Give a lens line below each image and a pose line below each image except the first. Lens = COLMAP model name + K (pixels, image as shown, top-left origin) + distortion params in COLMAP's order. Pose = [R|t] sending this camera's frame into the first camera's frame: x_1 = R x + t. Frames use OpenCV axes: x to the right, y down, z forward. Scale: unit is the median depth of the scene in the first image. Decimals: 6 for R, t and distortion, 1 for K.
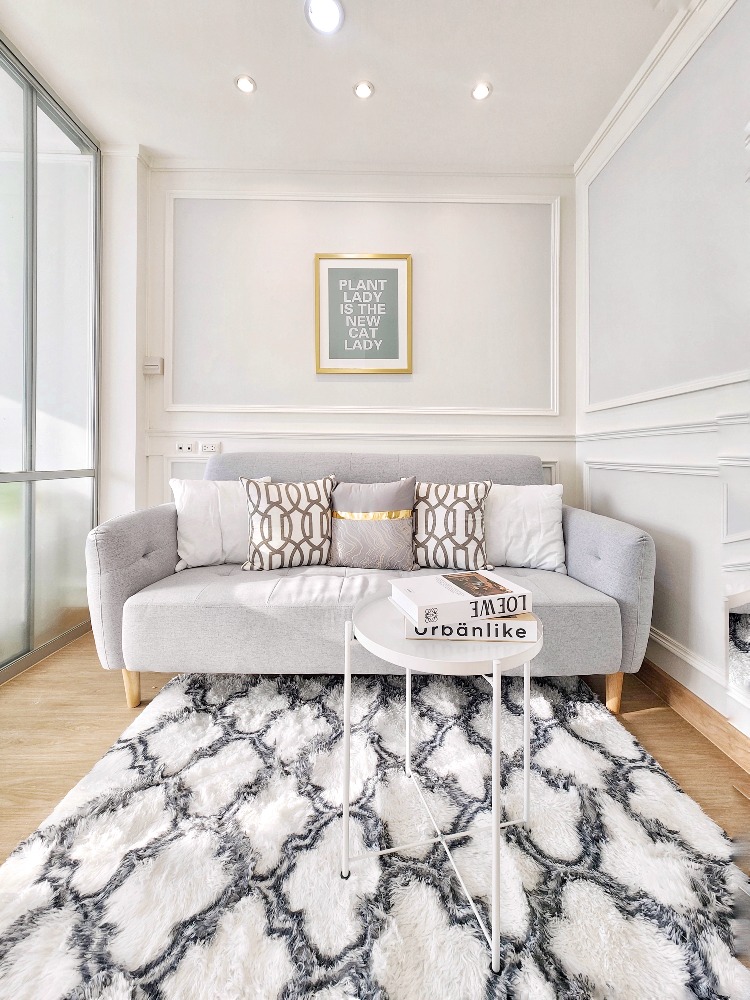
lens RADIAL K [[381.0, 0, 390.7], [0, 381.0, 452.2], [0, 0, 1]] dist [-0.001567, -0.000458]
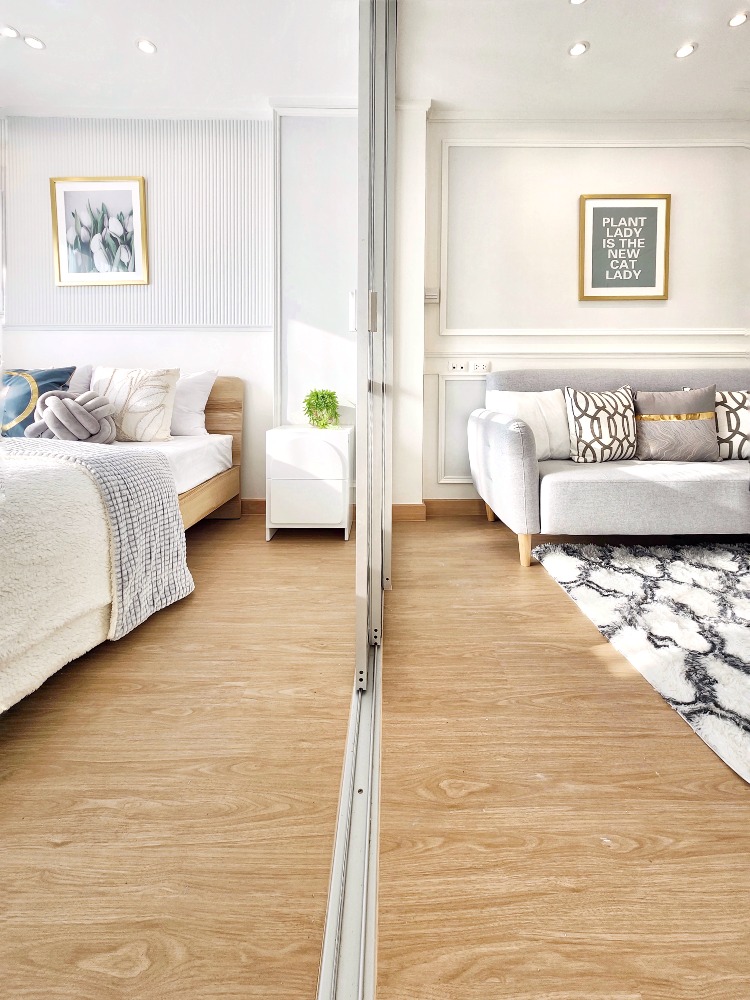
lens RADIAL K [[393.7, 0, 375.4], [0, 393.7, 397.6], [0, 0, 1]] dist [0.009232, -0.005699]
pose [[0.999905, -0.011138, -0.008097, -0.835515], [0.011356, 0.999560, 0.027398, 0.048599], [0.007789, -0.027487, 0.999592, -0.212798]]
